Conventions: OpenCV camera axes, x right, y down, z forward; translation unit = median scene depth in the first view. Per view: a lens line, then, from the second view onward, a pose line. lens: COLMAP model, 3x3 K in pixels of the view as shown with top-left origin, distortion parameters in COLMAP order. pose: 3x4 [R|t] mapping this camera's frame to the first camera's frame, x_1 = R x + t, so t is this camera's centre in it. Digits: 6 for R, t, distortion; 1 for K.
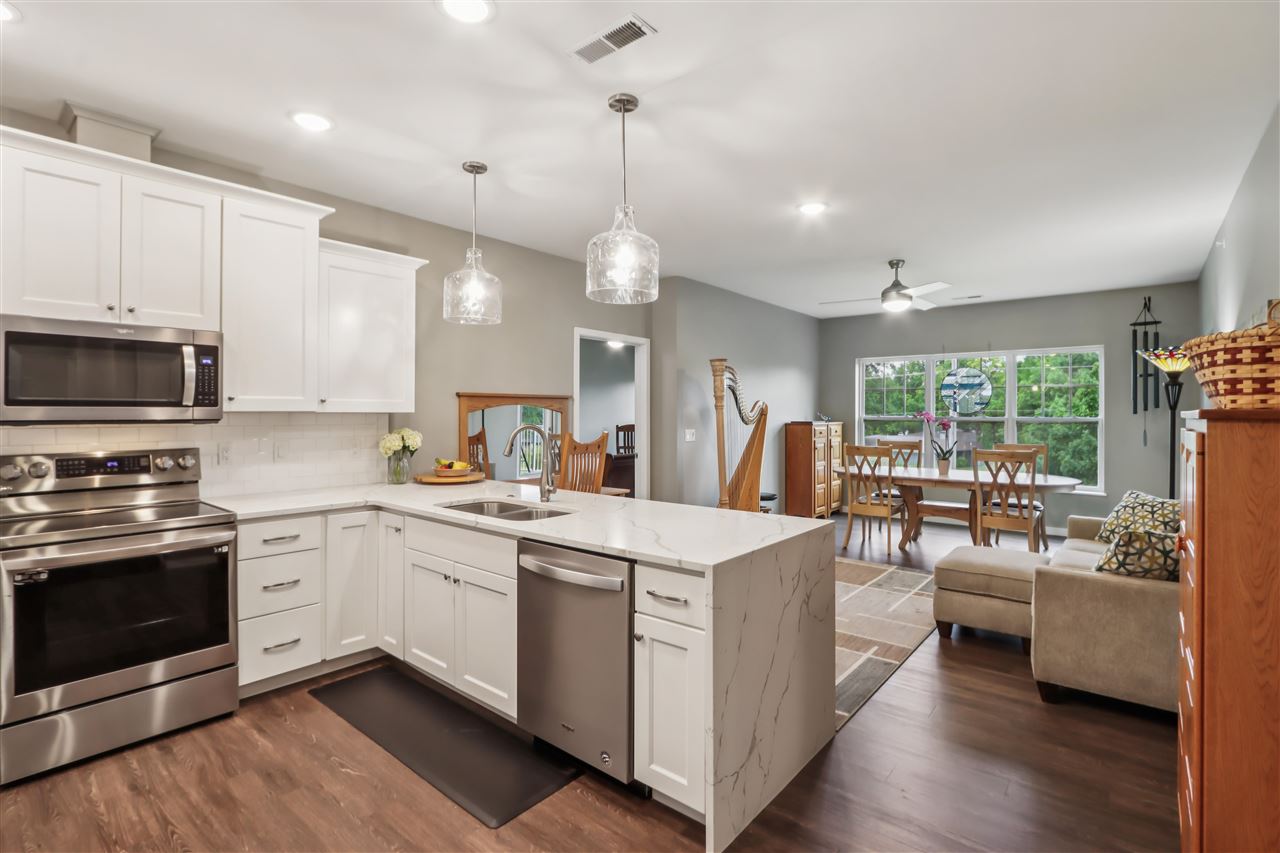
lens RADIAL K [[589.7, 0, 636.2], [0, 589.7, 411.4], [0, 0, 1]] dist [-0.016465, 0.000621]
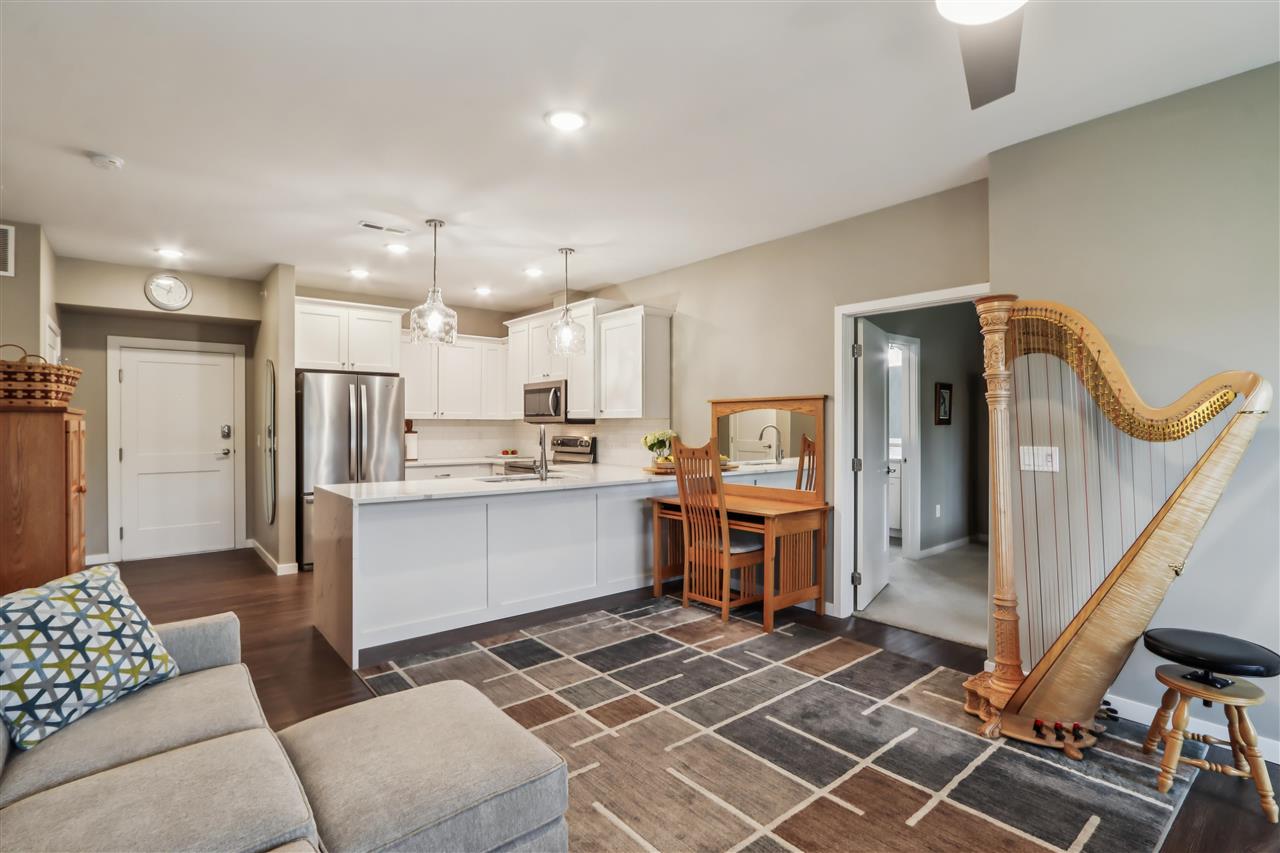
lens RADIAL K [[606.8, 0, 645.8], [0, 606.8, 427.9], [0, 0, 1]] dist [-0.021099, -0.000068]
pose [[-0.163752, 0.002882, -0.986497, 0.640946], [0.000830, 0.999996, 0.002784, 0.013920], [0.986501, -0.000363, -0.163754, 0.778468]]
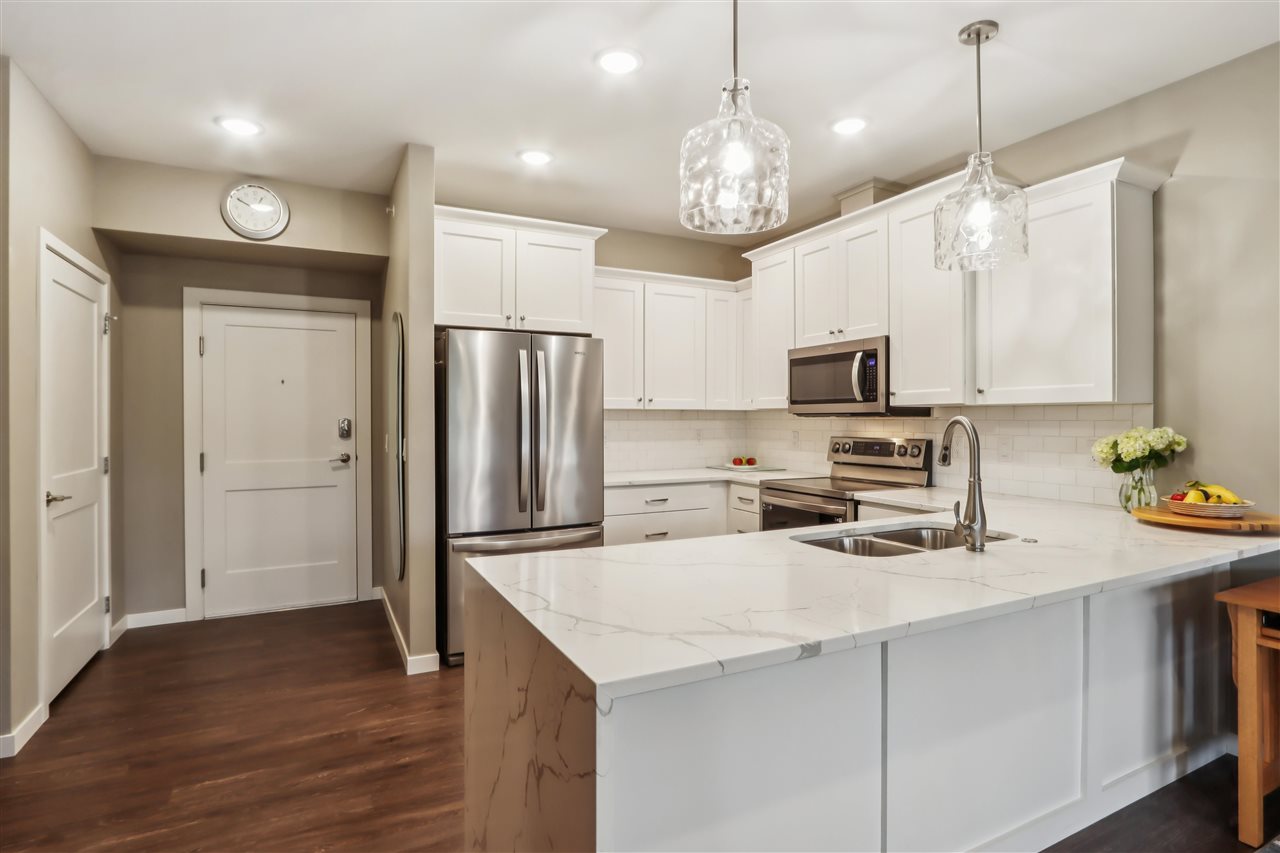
lens RADIAL K [[618.8, 0, 642.2], [0, 618.8, 427.9], [0, 0, 1]] dist [-0.025080, 0.000810]
pose [[-0.376511, 0.011177, -0.926345, 0.275944], [0.001109, 0.999932, 0.011614, 0.014028], [0.926411, 0.003345, -0.376498, 0.490168]]
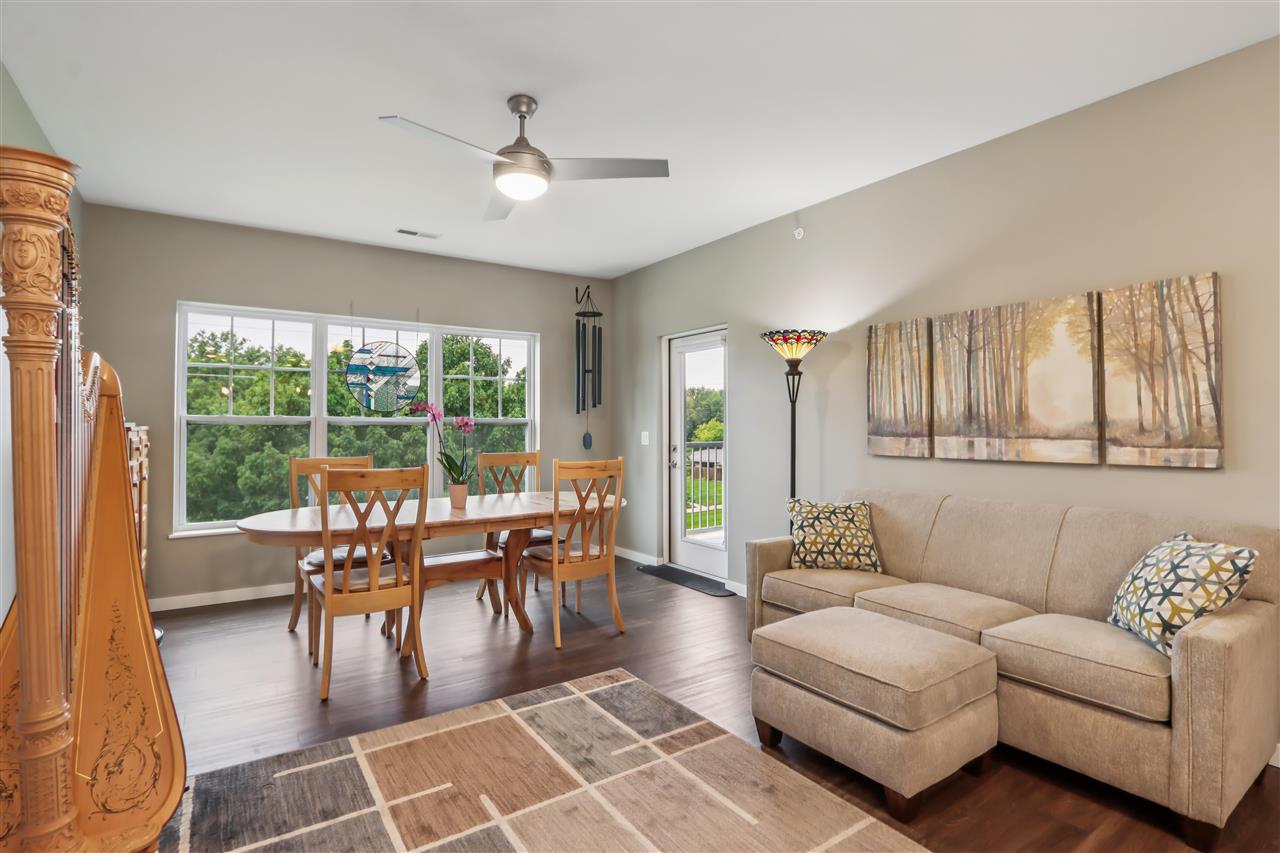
lens RADIAL K [[623.0, 0, 639.9], [0, 623.0, 419.1], [0, 0, 1]] dist [-0.012884, 0.000234]
pose [[0.270012, 0.011176, 0.962792, -0.039946], [-0.001762, 0.999937, -0.011113, 0.023554], [-0.962855, 0.001304, 0.270015, 0.661160]]
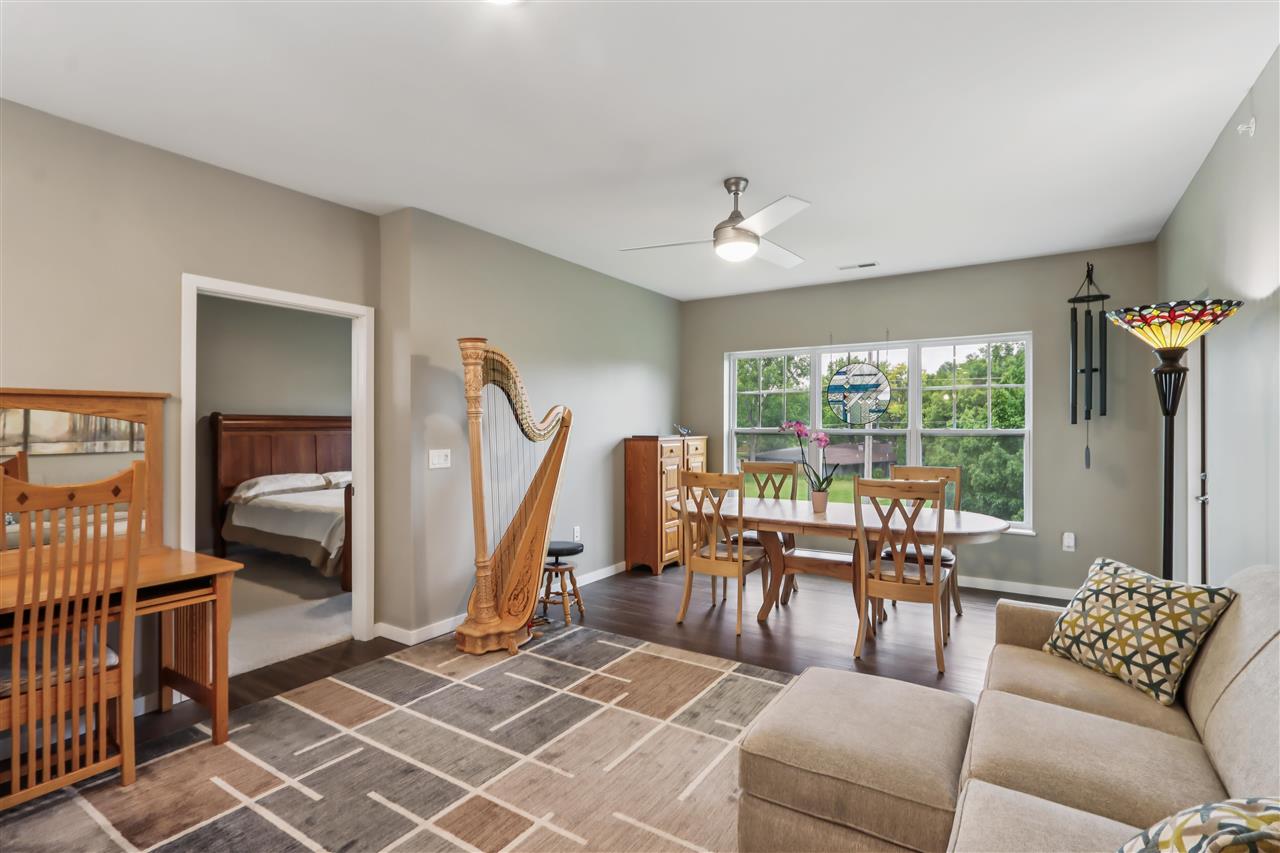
lens RADIAL K [[605.8, 0, 636.9], [0, 605.8, 428.9], [0, 0, 1]] dist [-0.000686, 0.000210]
pose [[0.992141, -0.003303, 0.125078, 0.225059], [0.002315, 0.999965, 0.008045, 0.003204], [-0.125100, -0.007692, 0.992114, 0.324861]]
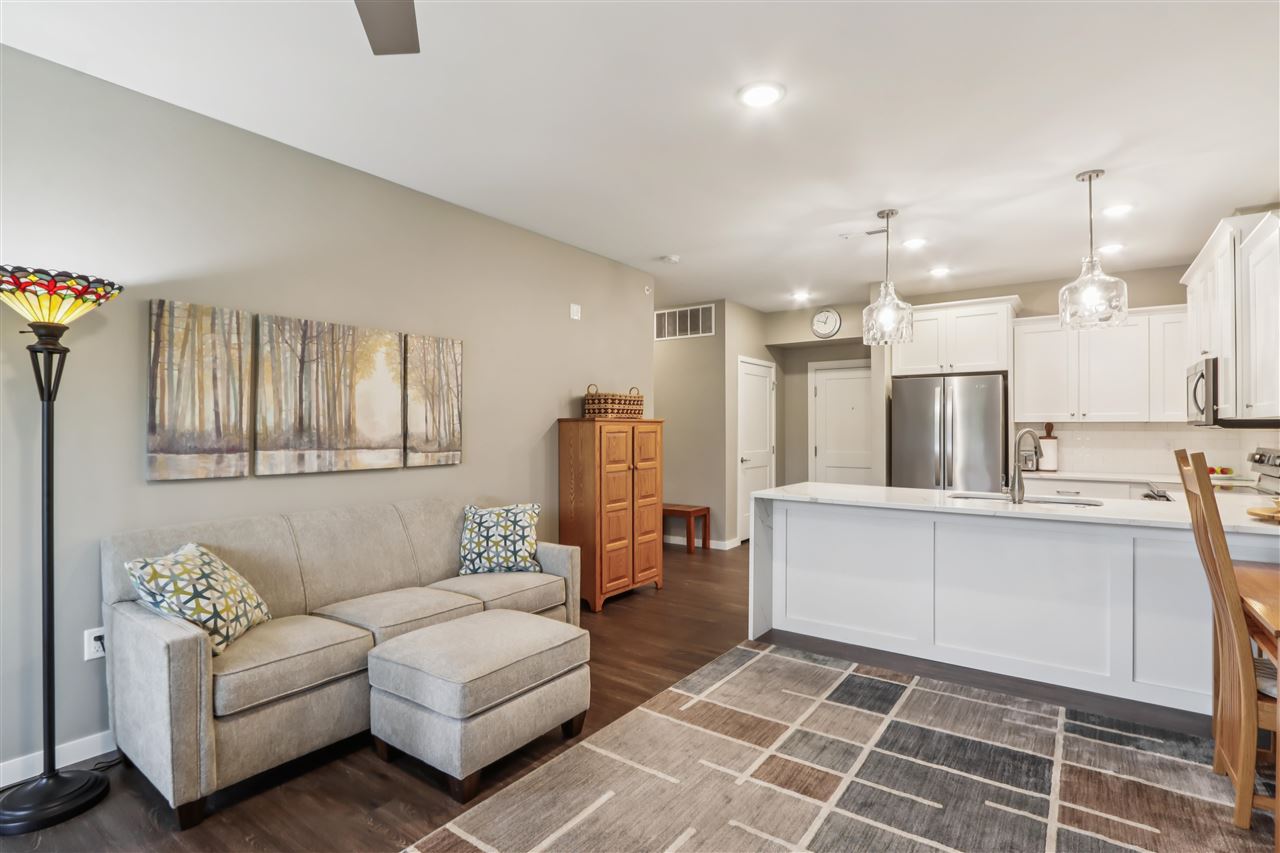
lens RADIAL K [[618.8, 0, 642.2], [0, 618.8, 427.9], [0, 0, 1]] dist [-0.025080, 0.000810]
pose [[-0.996823, -0.003792, -0.079557, 0.309699], [-0.003551, 0.999989, -0.003164, 0.014564], [0.079568, -0.002871, -0.996825, 1.065336]]
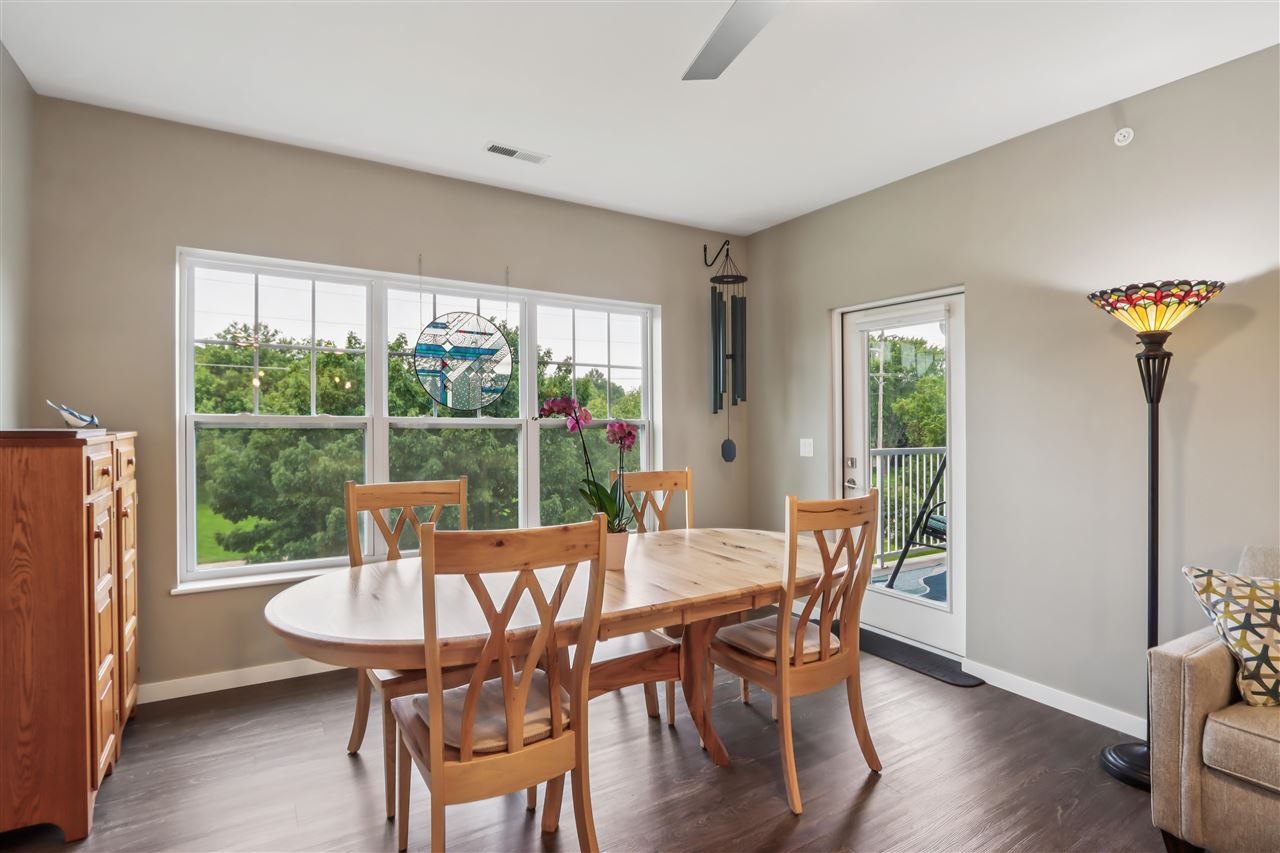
lens RADIAL K [[630.6, 0, 640.4], [0, 630.6, 441.2], [0, 0, 1]] dist [-0.007077, -0.000253]
pose [[0.313543, -0.028087, 0.949159, 0.146810], [-0.009687, 0.999416, 0.032774, 0.013281], [-0.949525, -0.019470, 0.313087, 0.868289]]
